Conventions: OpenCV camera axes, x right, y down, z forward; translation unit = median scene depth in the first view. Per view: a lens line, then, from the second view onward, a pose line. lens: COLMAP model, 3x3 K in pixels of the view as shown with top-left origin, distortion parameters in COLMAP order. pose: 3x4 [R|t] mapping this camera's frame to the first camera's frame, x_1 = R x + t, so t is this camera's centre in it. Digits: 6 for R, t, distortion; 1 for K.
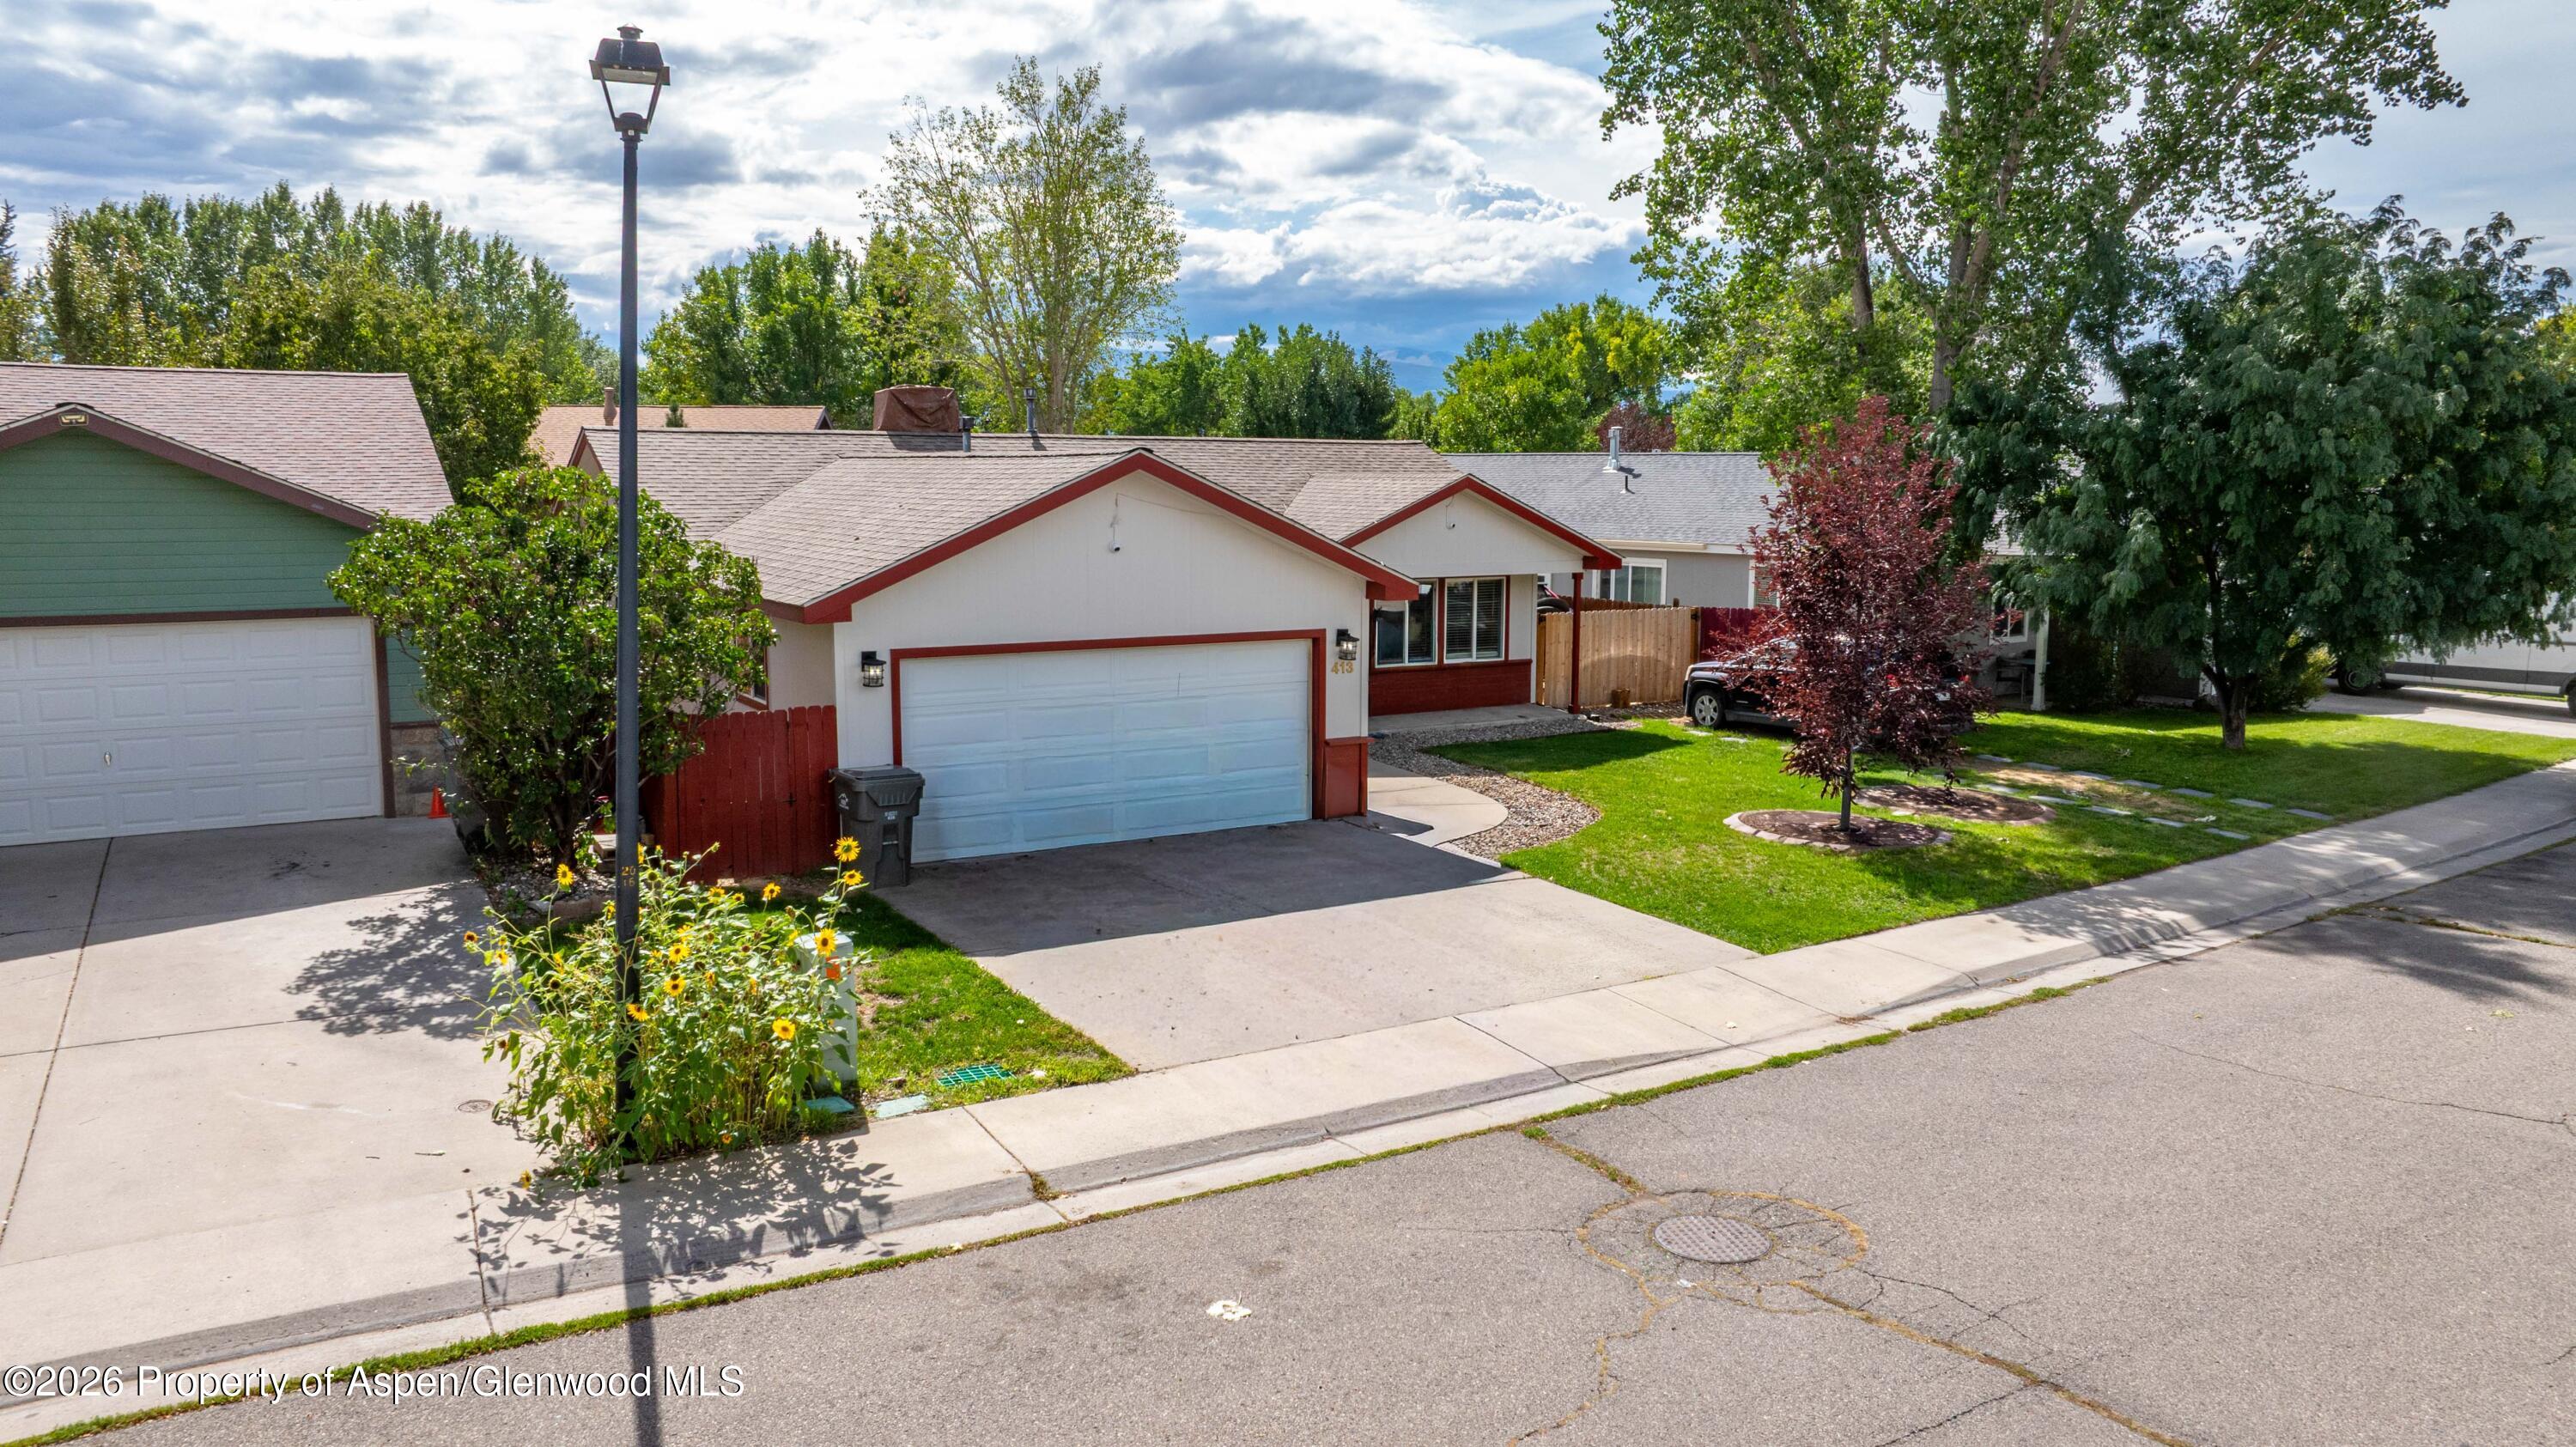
lens RADIAL K [[1800.4, 0, 1285.4], [0, 1800.4, 802.9], [0, 0, 1]] dist [0.004544, 0.005669]
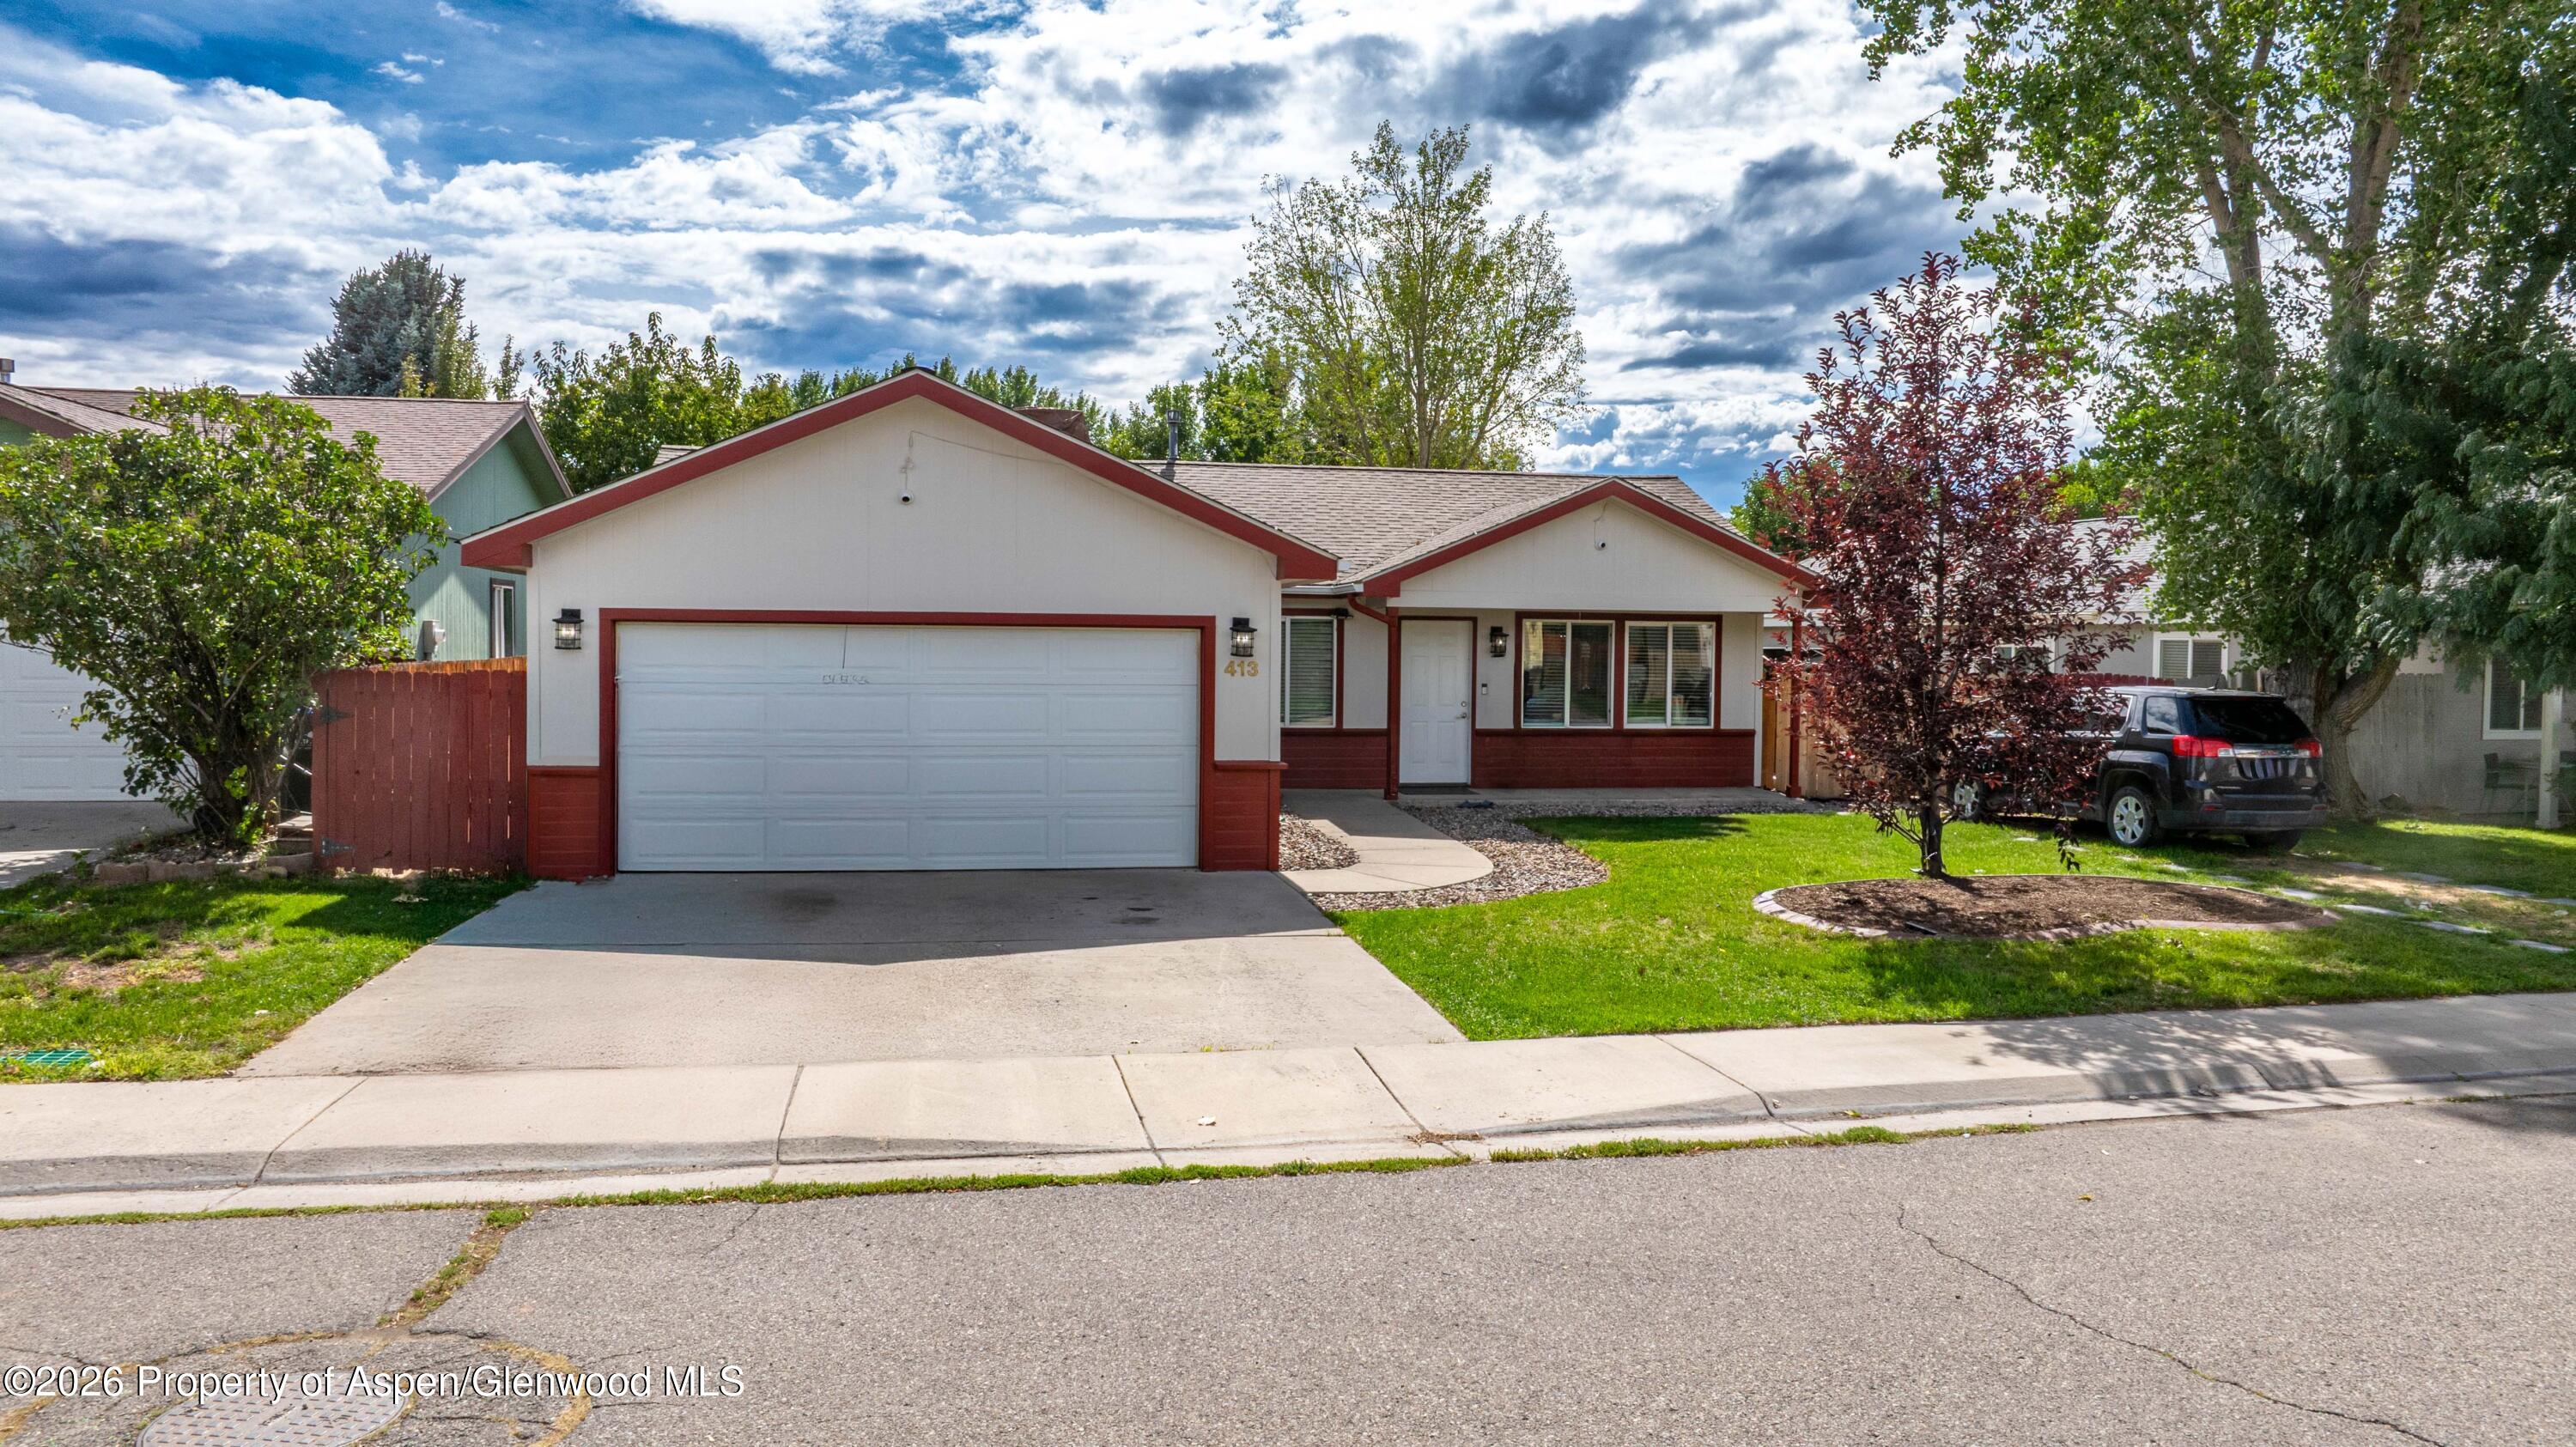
lens RADIAL K [[1819.3, 0, 1242.6], [0, 1819.3, 723.5], [0, 0, 1]] dist [-0.007432, 0.004479]
pose [[0.927051, 0.016404, -0.374577, 0.323189], [-0.068874, 0.989492, -0.127127, 0.046632], [0.368555, 0.143652, 0.918439, 0.293922]]
